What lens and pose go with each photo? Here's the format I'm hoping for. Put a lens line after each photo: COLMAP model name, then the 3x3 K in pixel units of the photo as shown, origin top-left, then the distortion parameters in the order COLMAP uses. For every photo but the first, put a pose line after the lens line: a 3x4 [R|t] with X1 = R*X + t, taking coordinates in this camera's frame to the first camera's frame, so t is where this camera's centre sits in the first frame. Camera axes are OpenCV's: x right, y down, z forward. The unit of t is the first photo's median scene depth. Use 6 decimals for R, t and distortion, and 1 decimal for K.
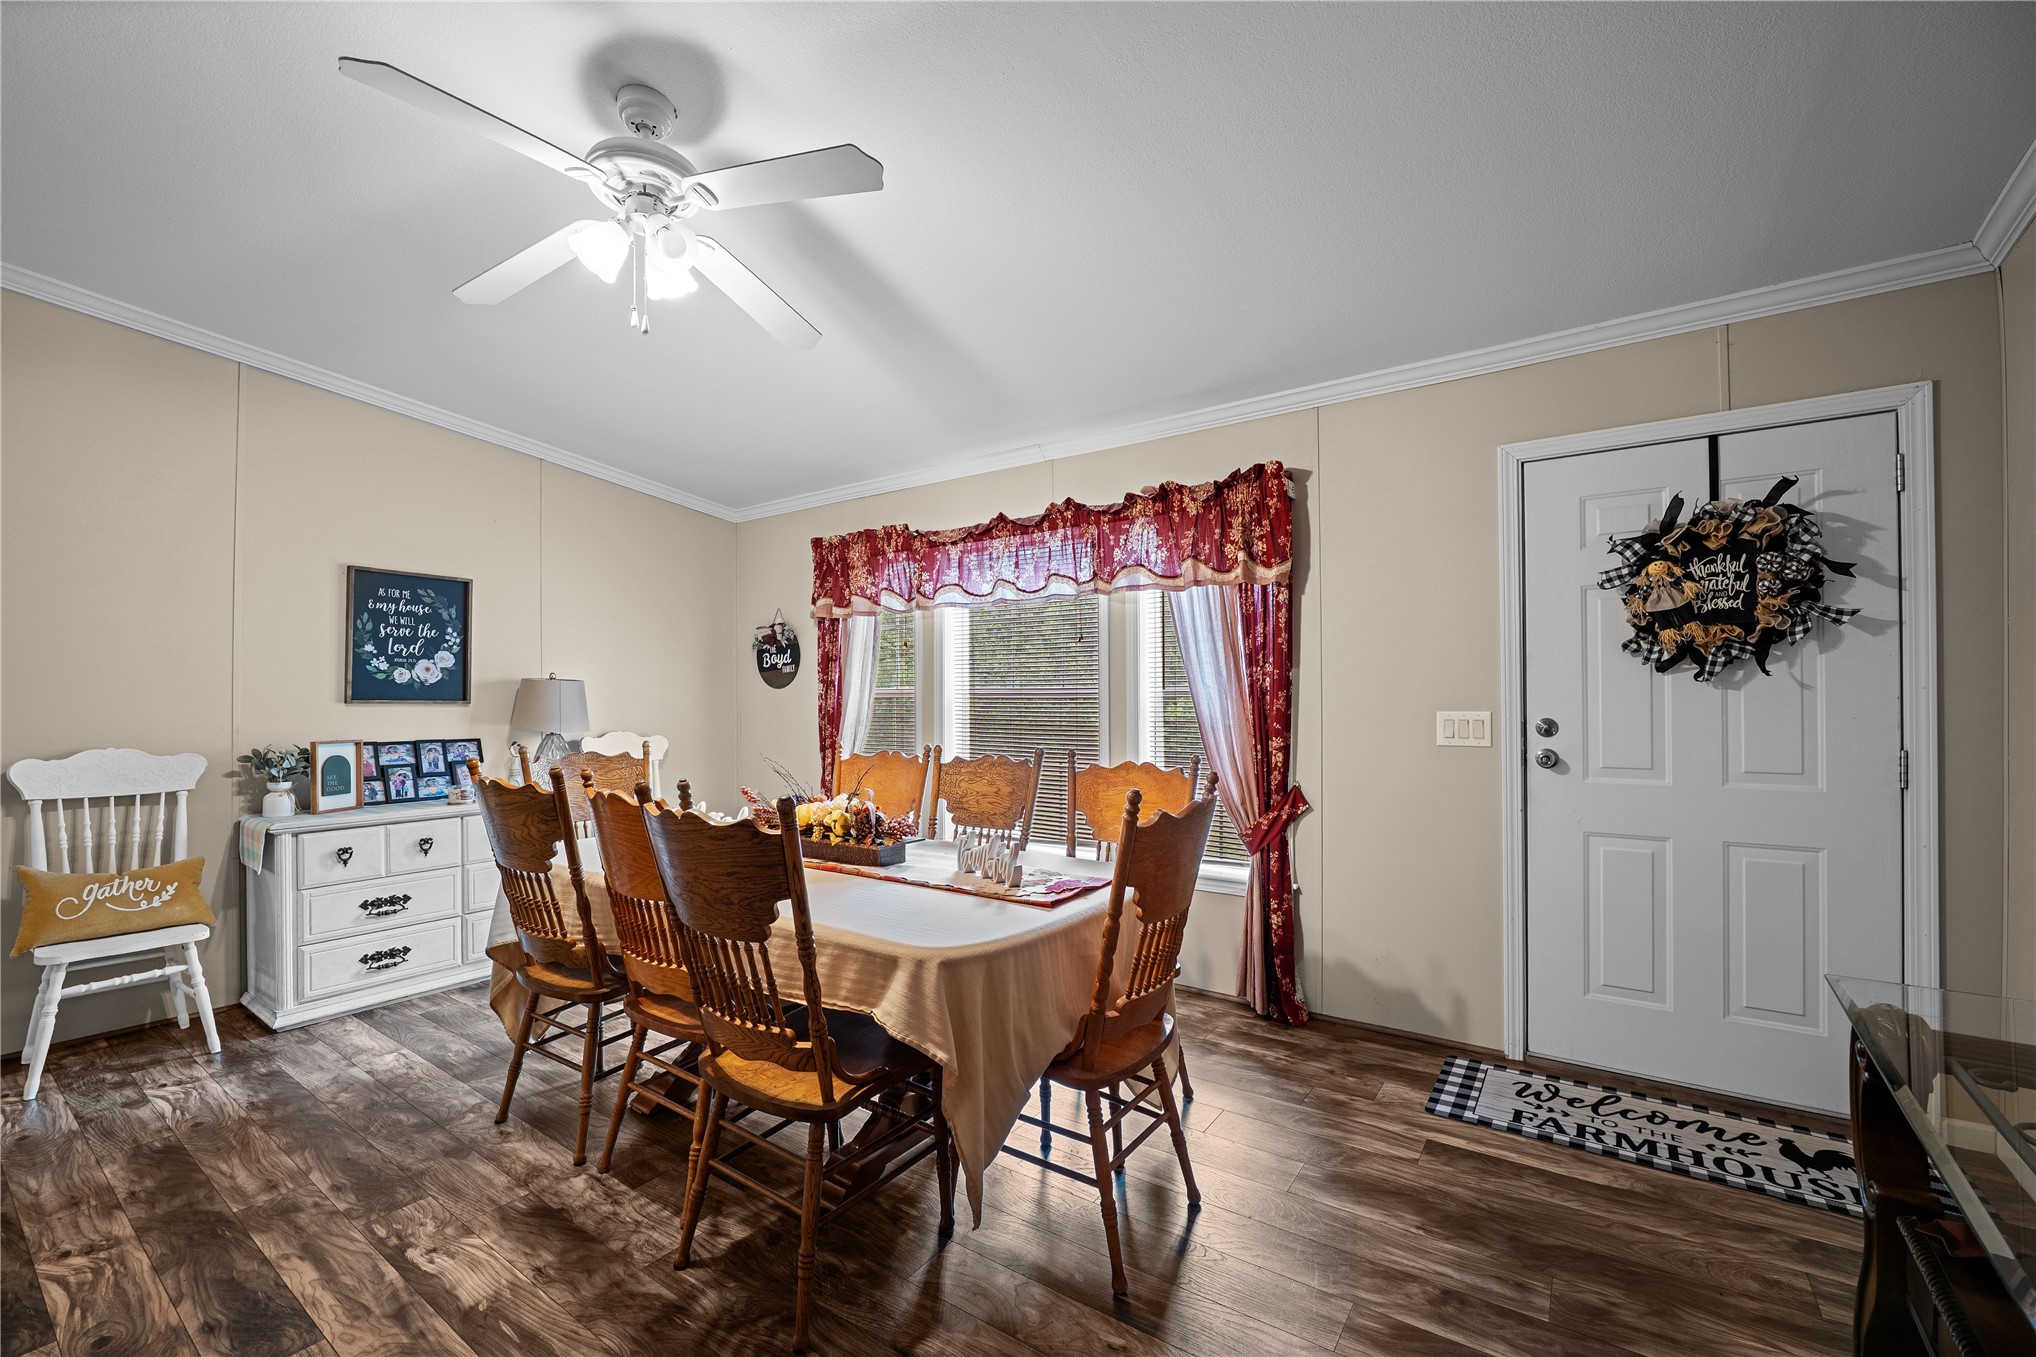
lens RADIAL K [[855.6, 0, 1005.2], [0, 855.6, 690.6], [0, 0, 1]] dist [0.000389, 0.000410]
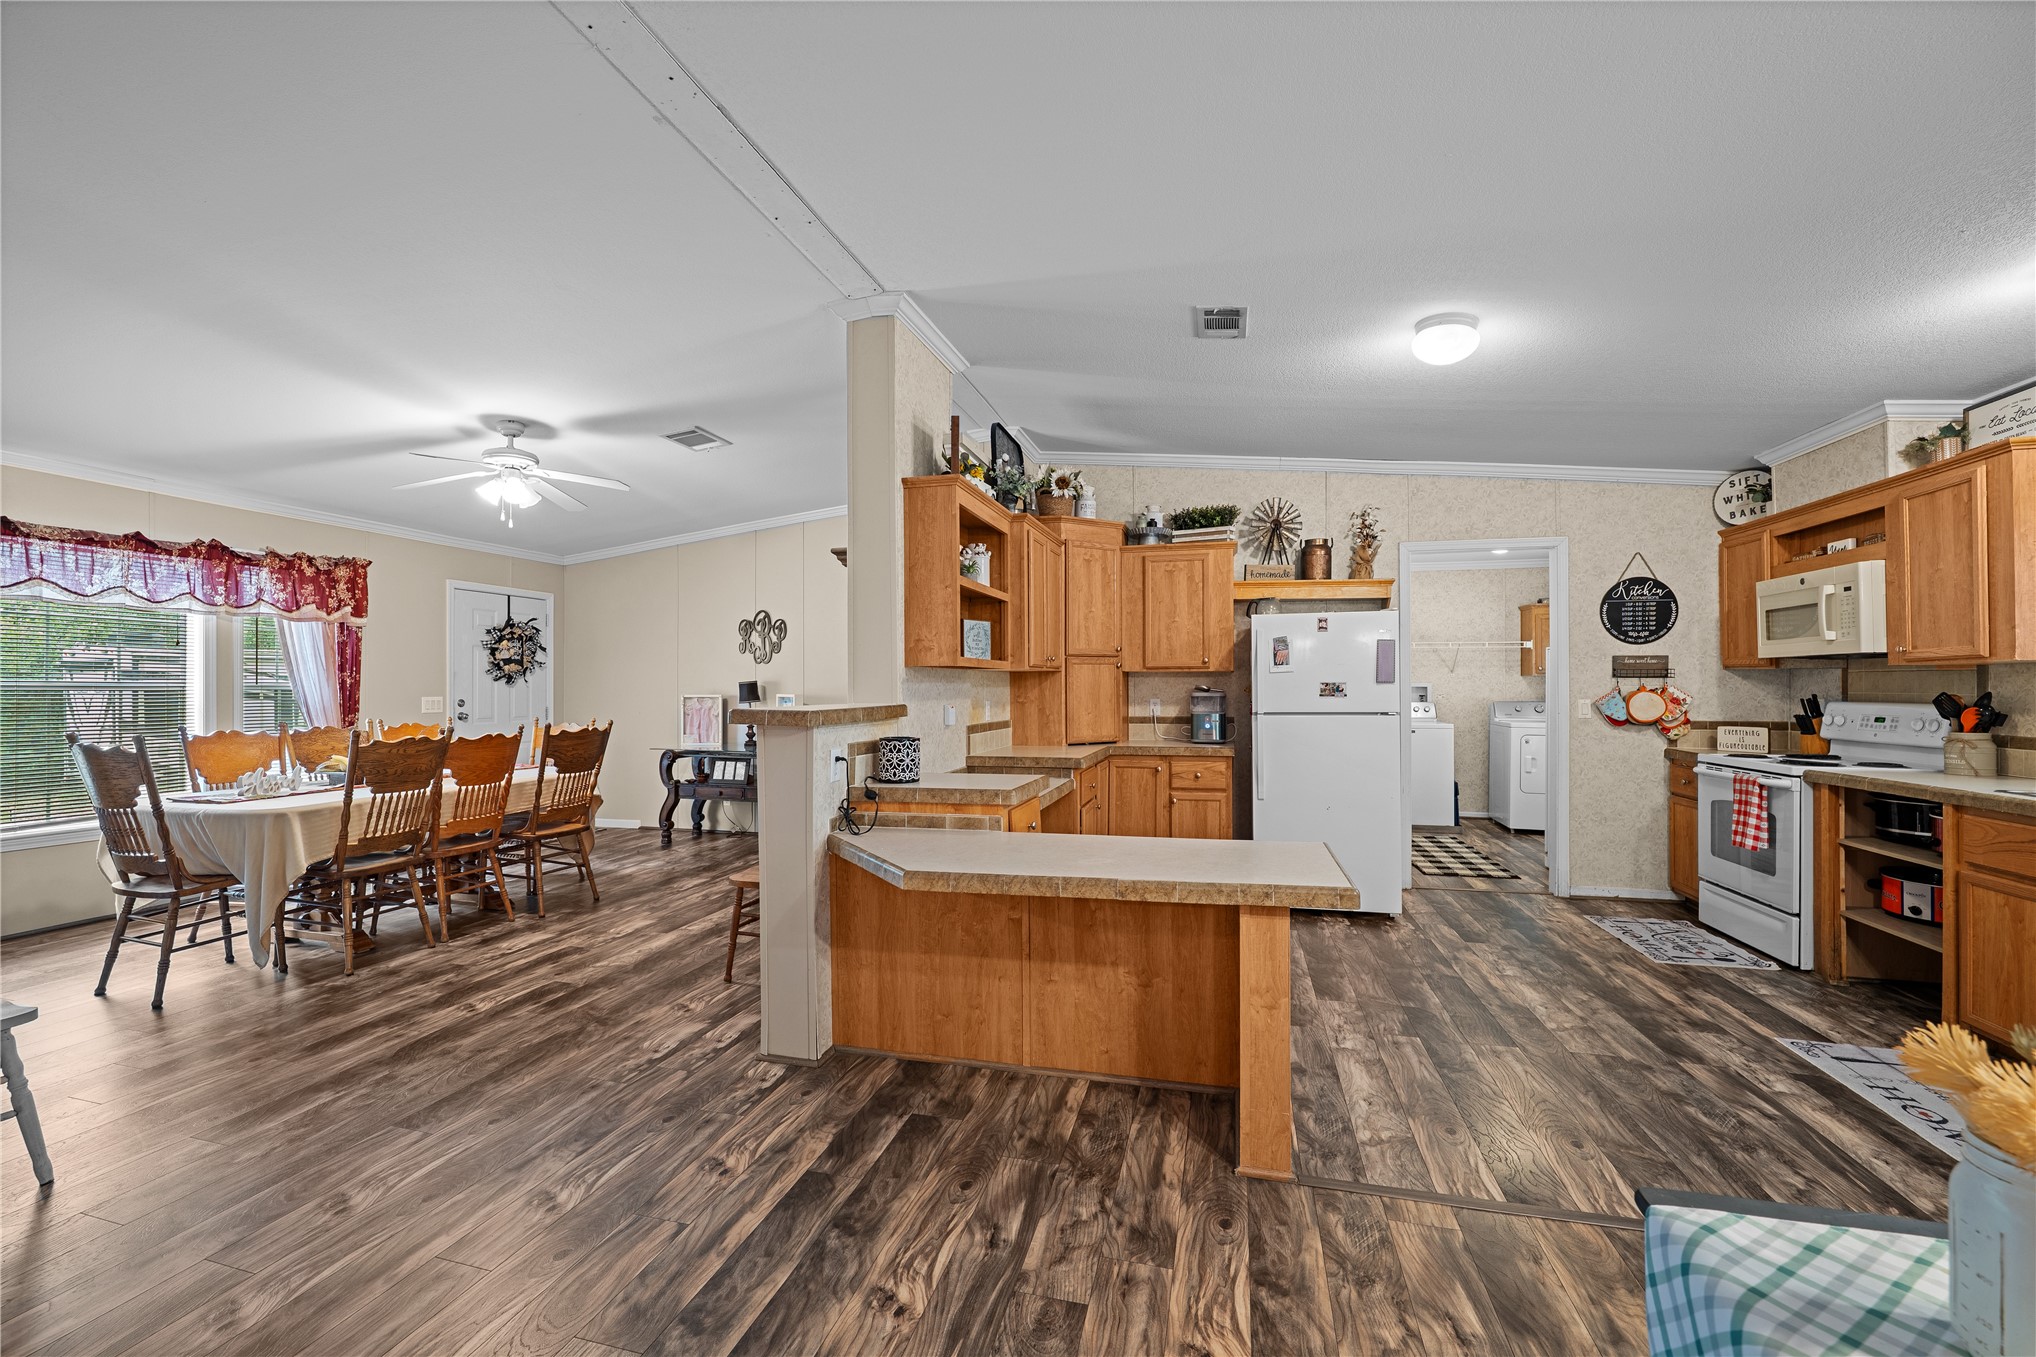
lens RADIAL K [[826.9, 0, 1011.0], [0, 826.9, 689.7], [0, 0, 1]] dist [-0.001532, 0.000180]
pose [[-0.369319, -0.000969, 0.929302, -1.567990], [-0.013113, 0.999905, -0.004169, -0.000667], [-0.929210, -0.013726, -0.369297, 0.312694]]
